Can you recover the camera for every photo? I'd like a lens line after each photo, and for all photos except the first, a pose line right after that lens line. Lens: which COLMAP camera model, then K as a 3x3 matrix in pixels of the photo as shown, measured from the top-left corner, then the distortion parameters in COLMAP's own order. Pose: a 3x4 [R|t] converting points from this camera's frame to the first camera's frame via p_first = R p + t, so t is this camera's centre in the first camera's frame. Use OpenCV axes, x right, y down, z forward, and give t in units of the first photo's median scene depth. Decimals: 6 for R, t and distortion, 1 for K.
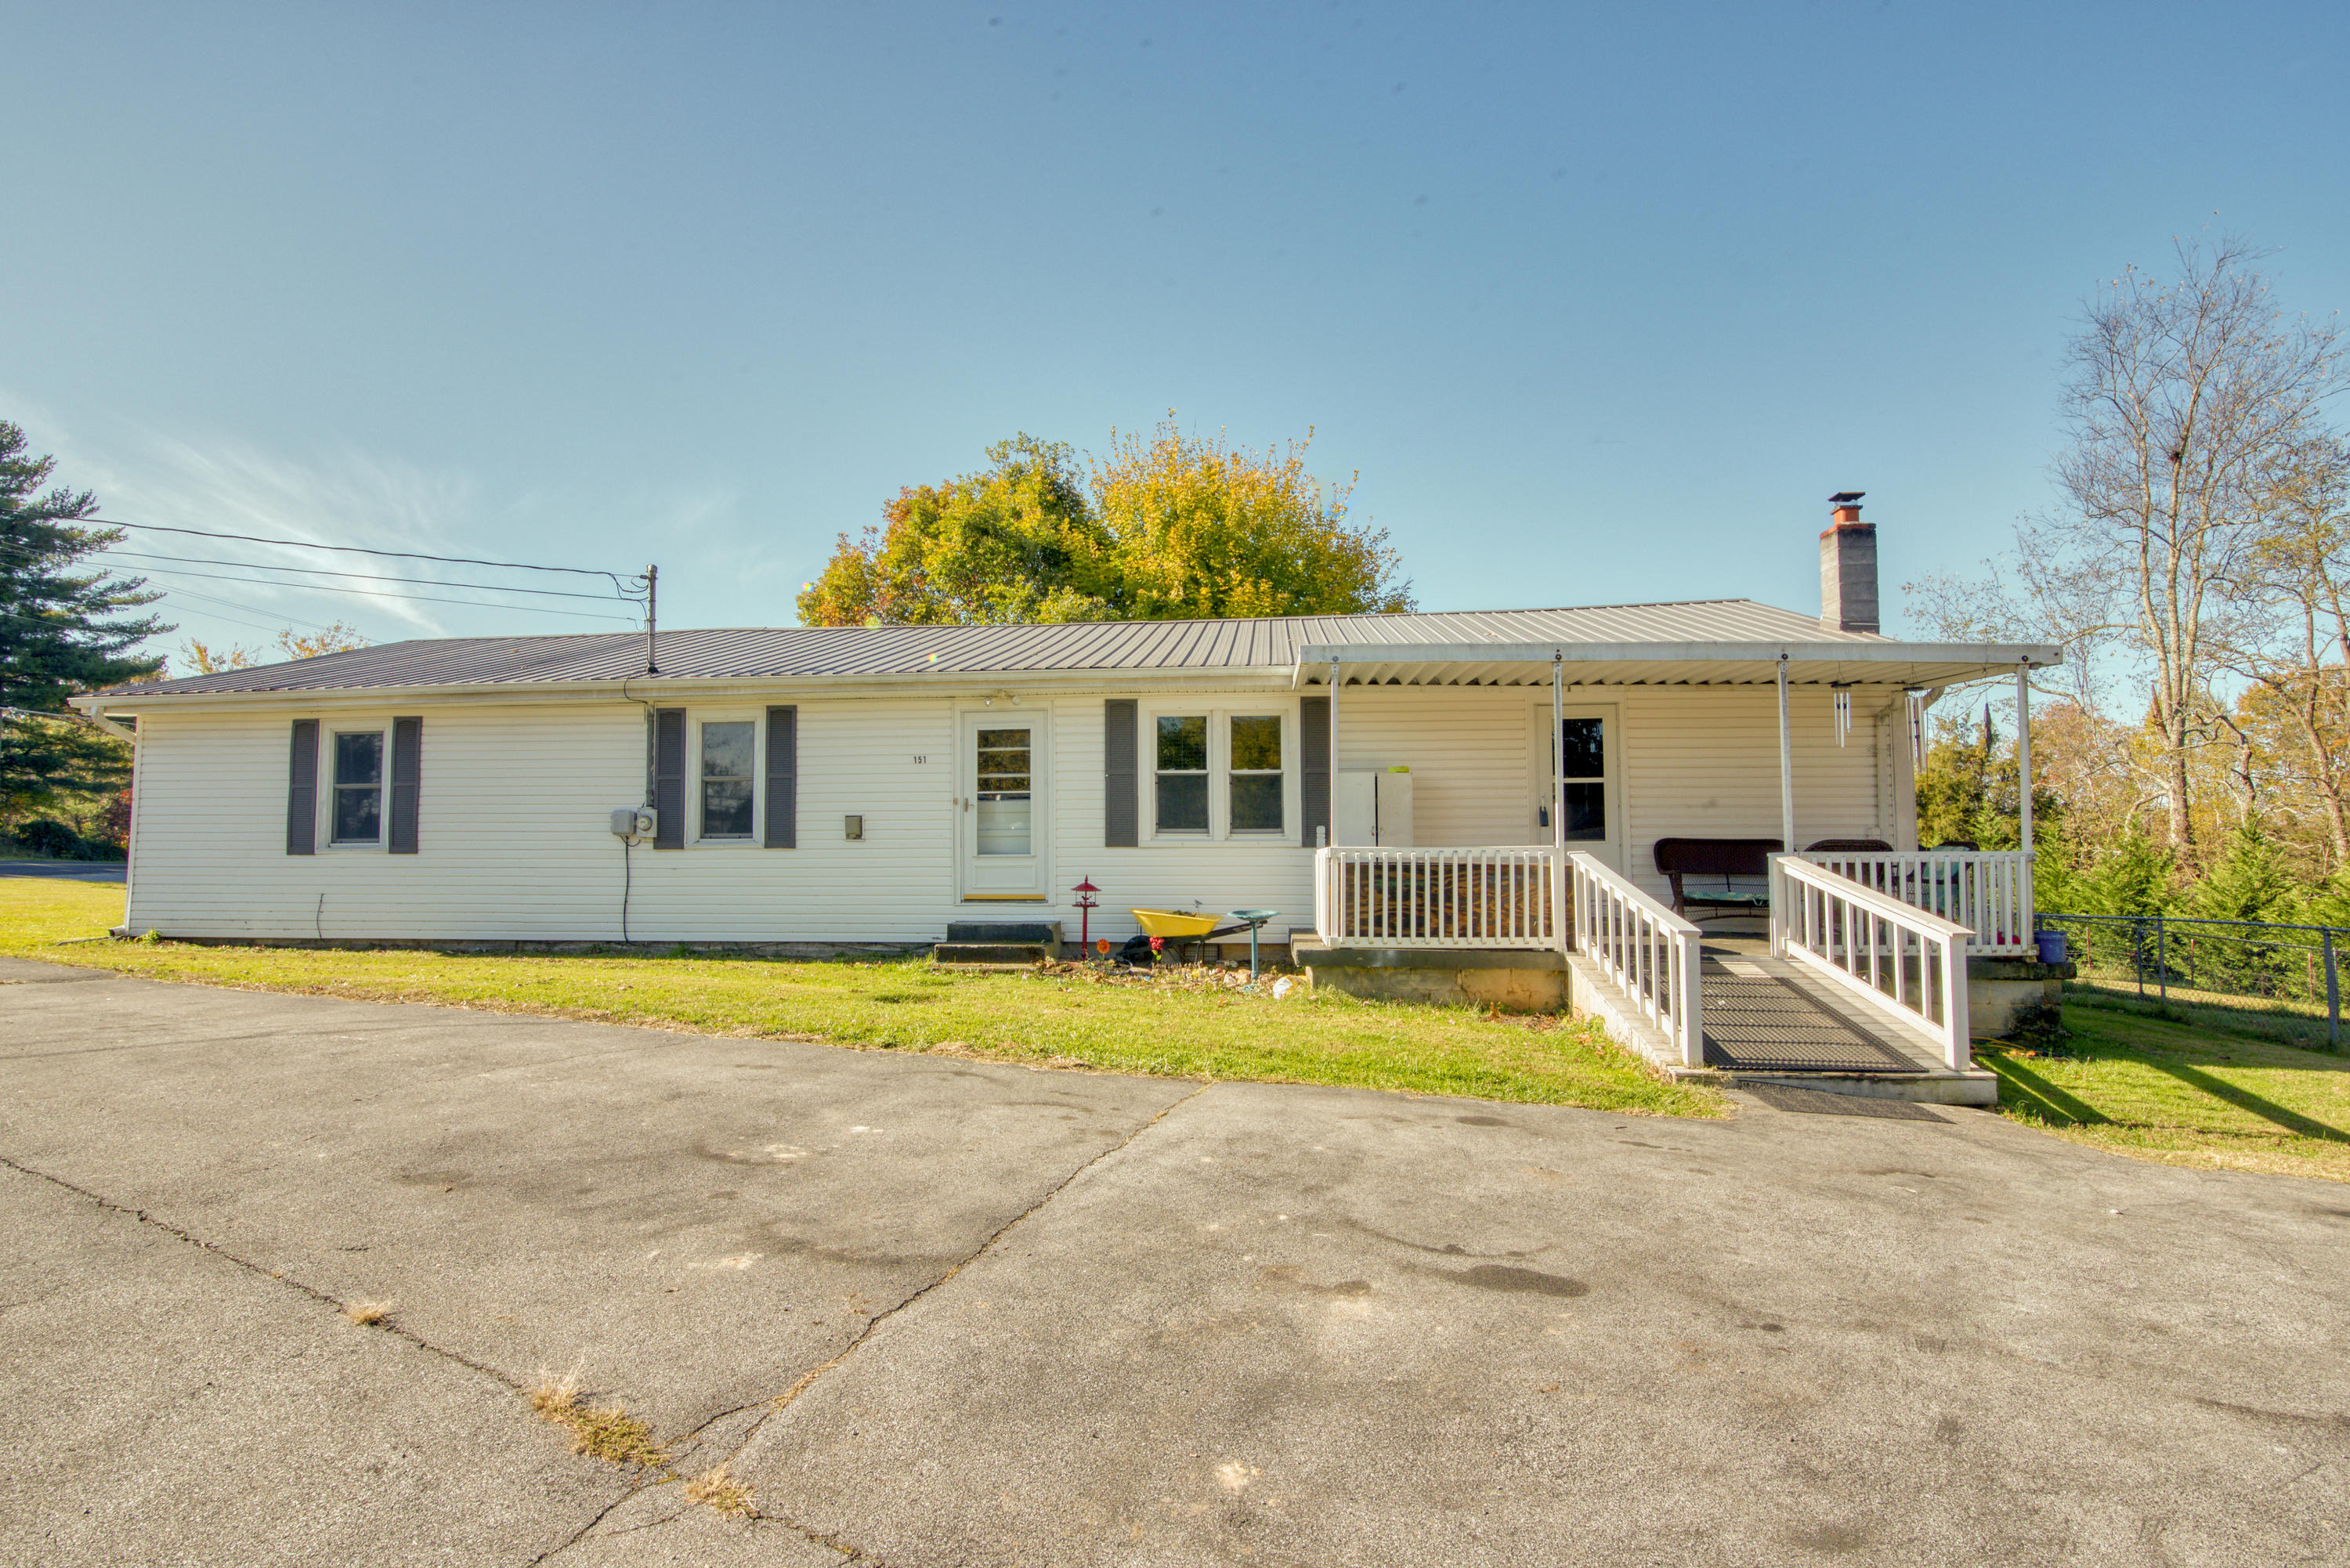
lens RADIAL K [[1141.8, 0, 1163.3], [0, 1141.8, 800.6], [0, 0, 1]] dist [-0.019554, 0.001431]
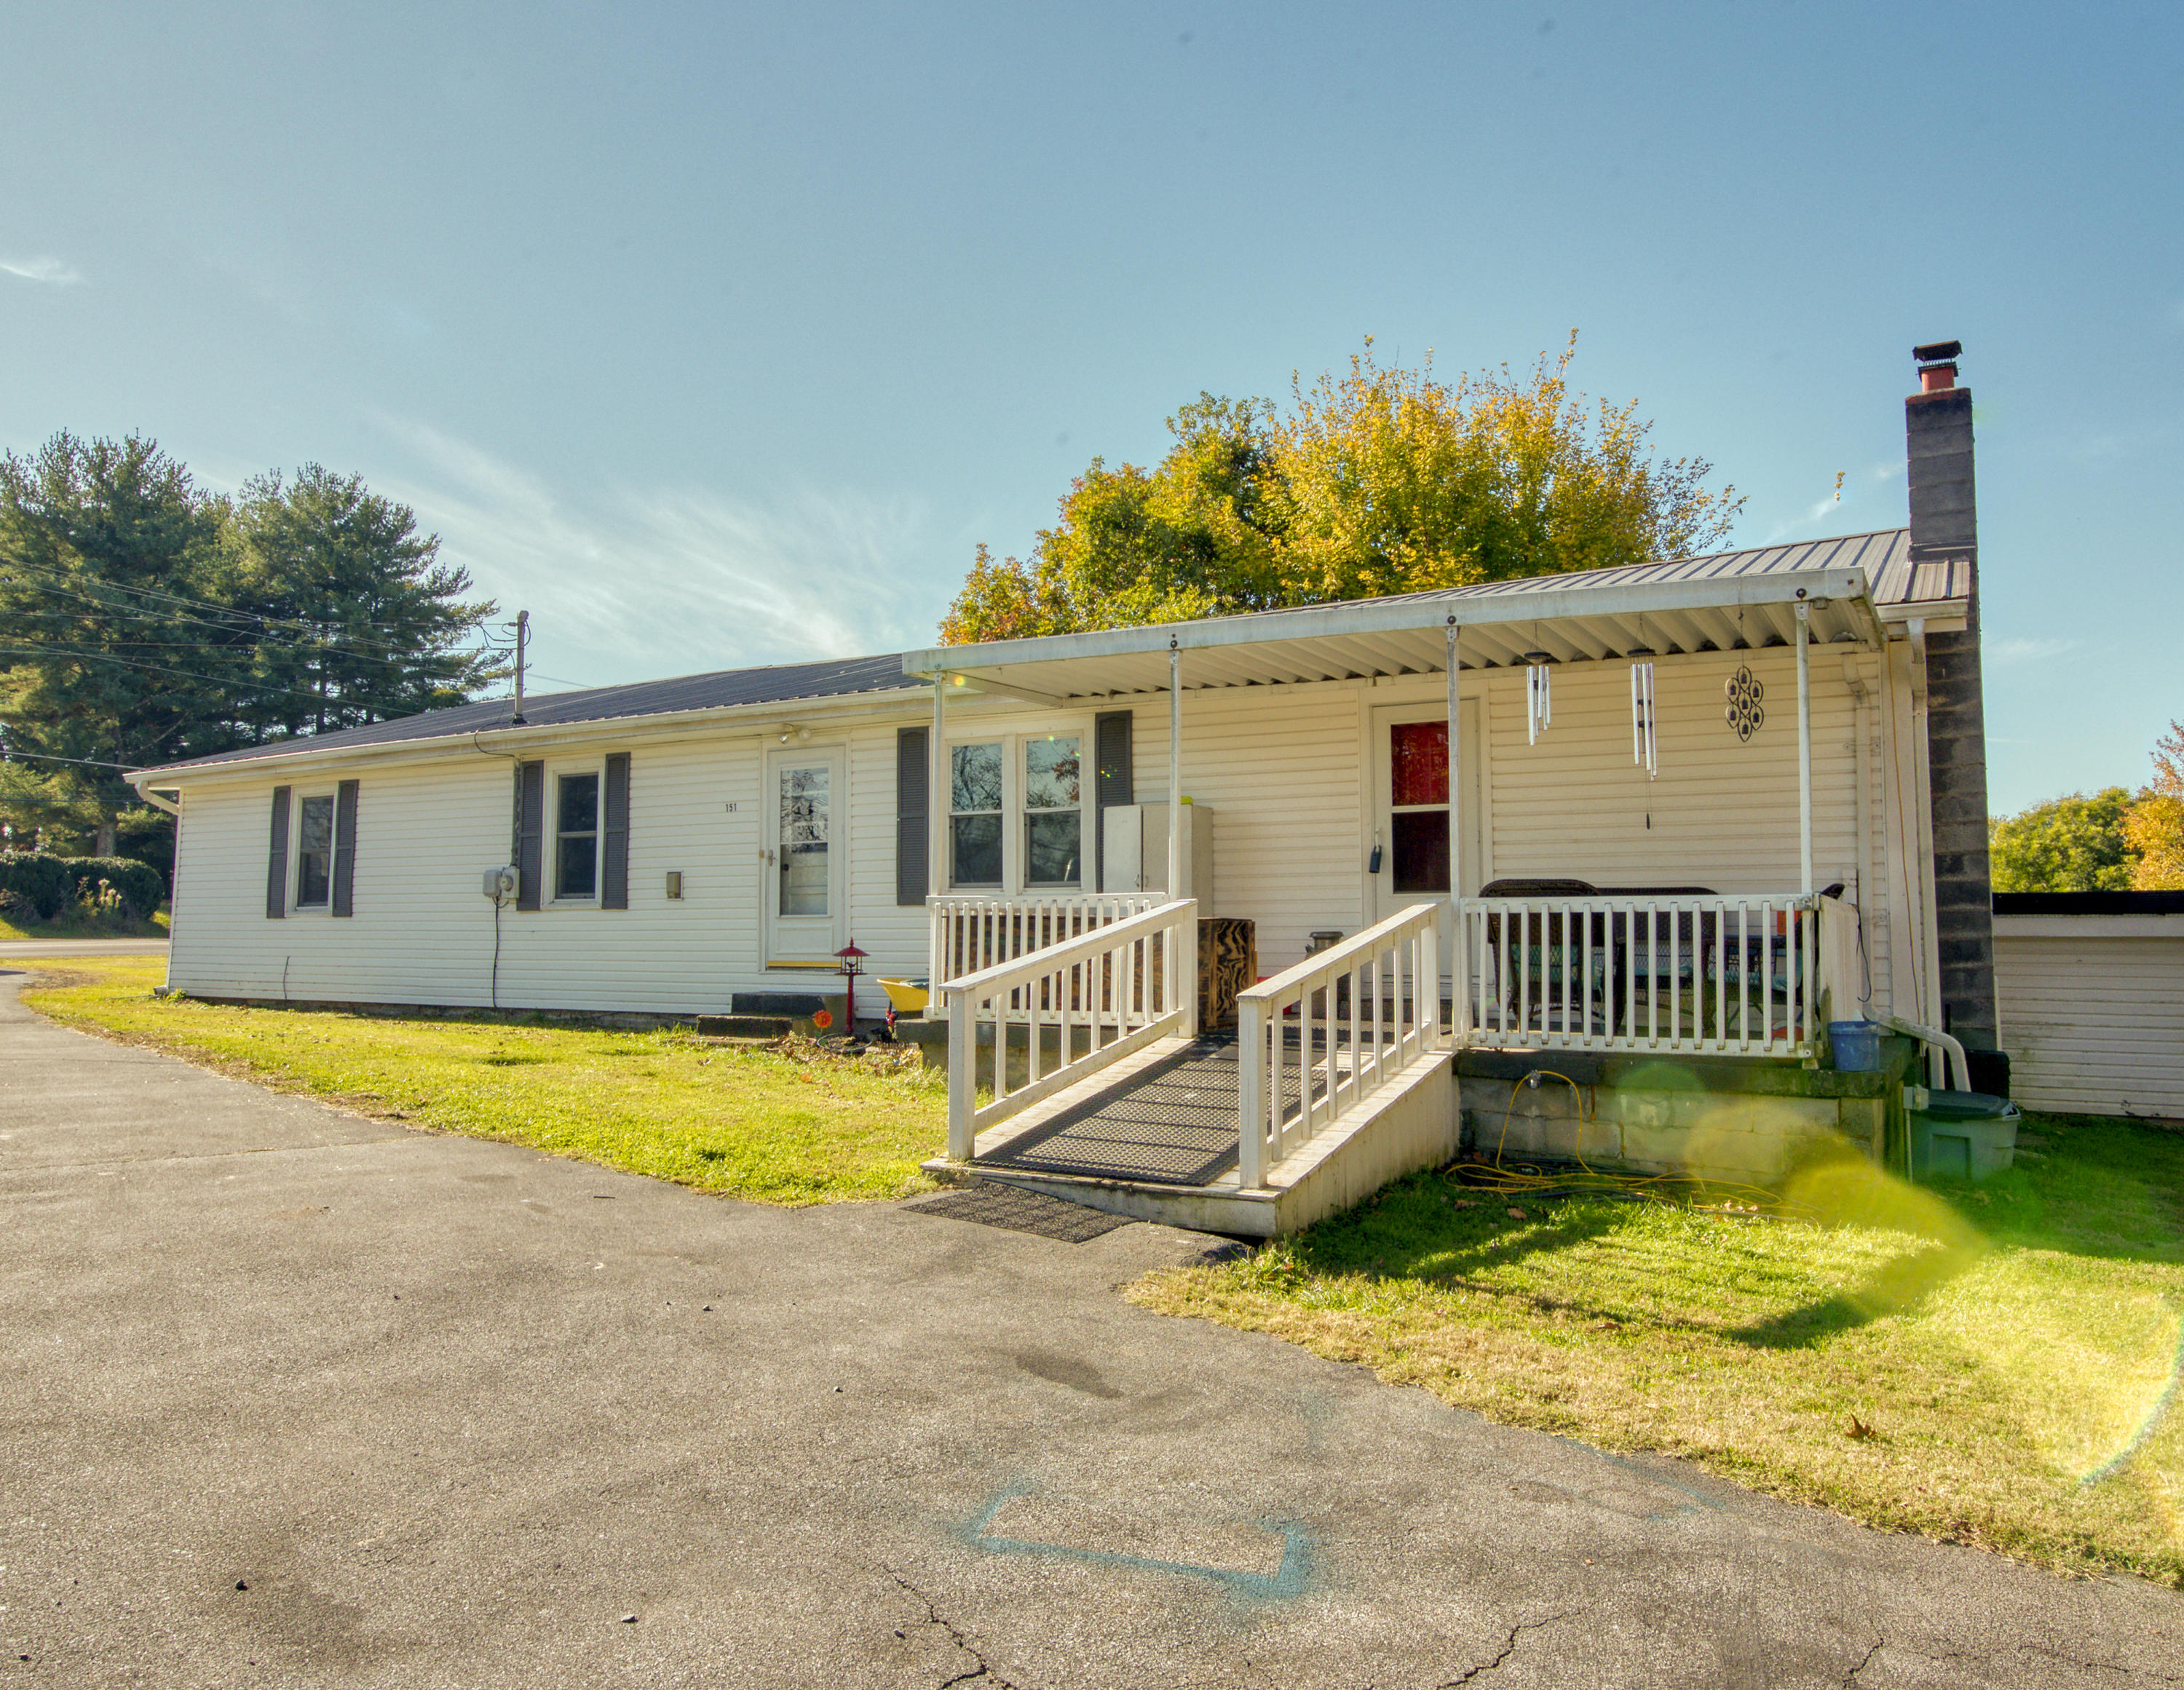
lens RADIAL K [[1532.5, 0, 1113.9], [0, 1532.5, 837.9], [0, 0, 1]] dist [-0.018060, -0.000732]
pose [[0.914369, -0.021635, -0.404304, 0.537687], [0.012452, 0.999602, -0.025328, 0.021276], [0.404691, 0.018125, 0.914274, 0.039315]]
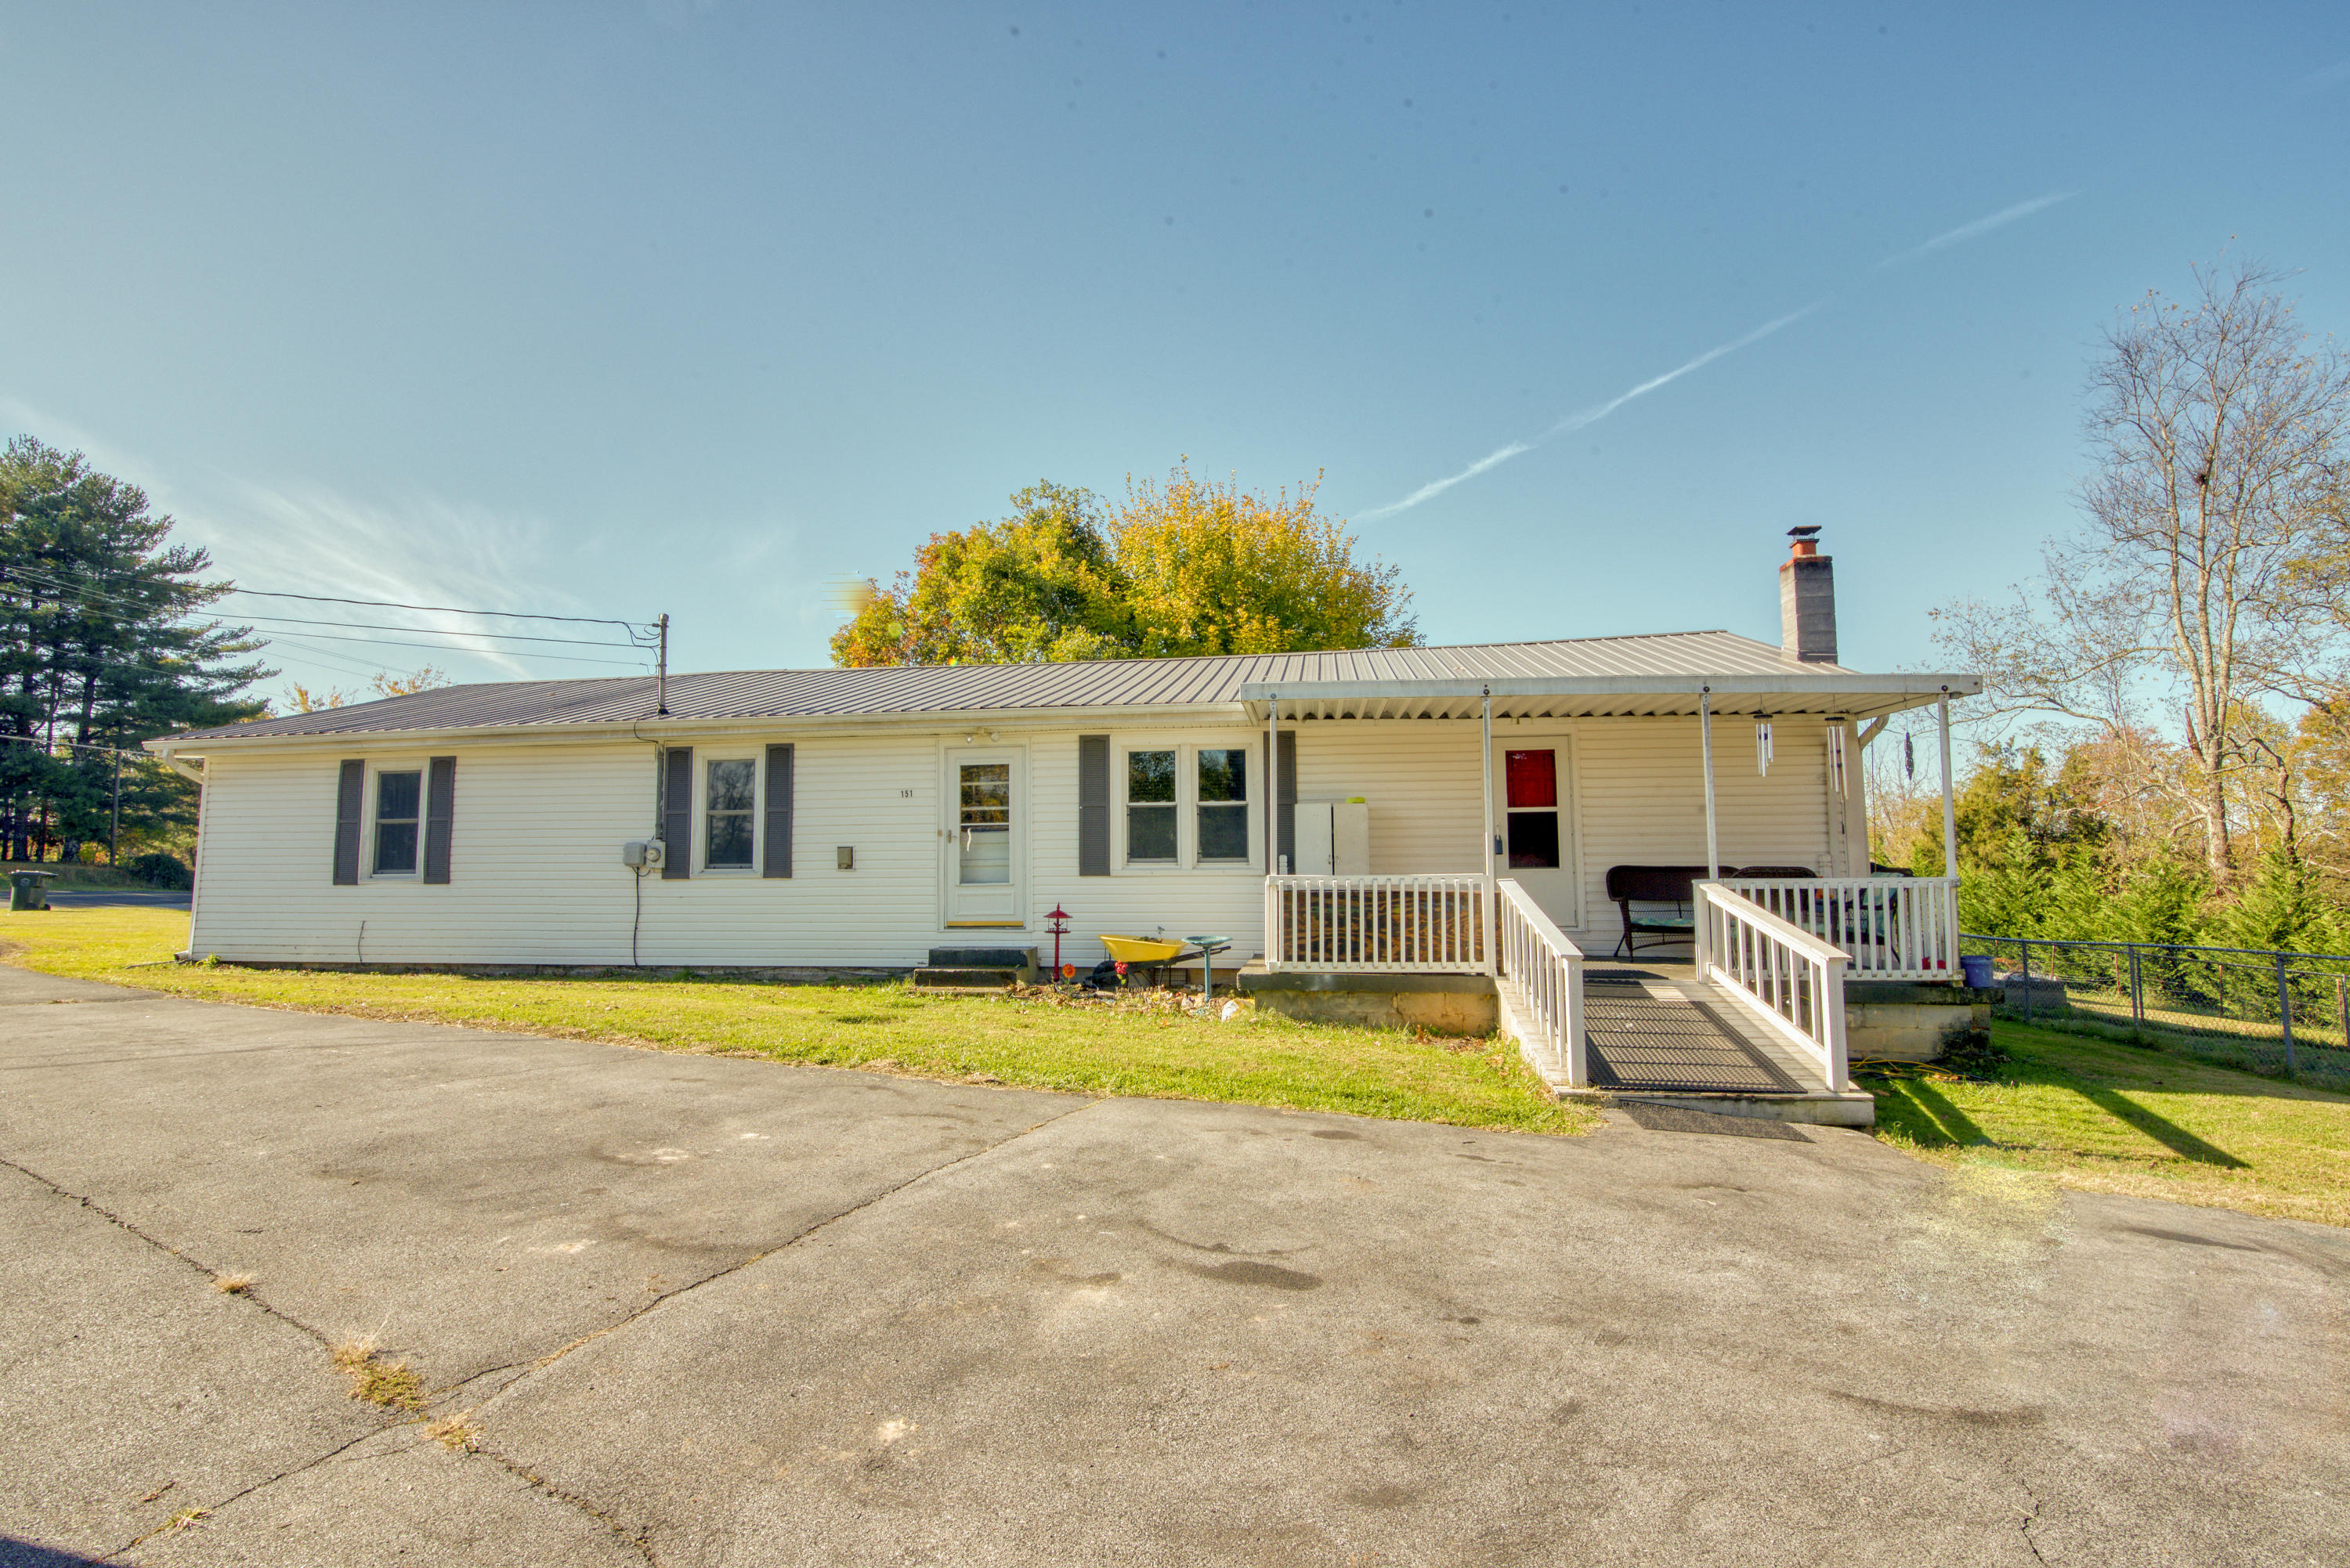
lens RADIAL K [[1118.1, 0, 1162.9], [0, 1118.1, 793.4], [0, 0, 1]] dist [-0.019285, 0.001079]
pose [[0.998771, -0.006551, -0.049123, 0.075262], [0.004937, 0.999446, -0.032909, -0.000894], [0.049312, 0.032626, 0.998250, -0.022763]]
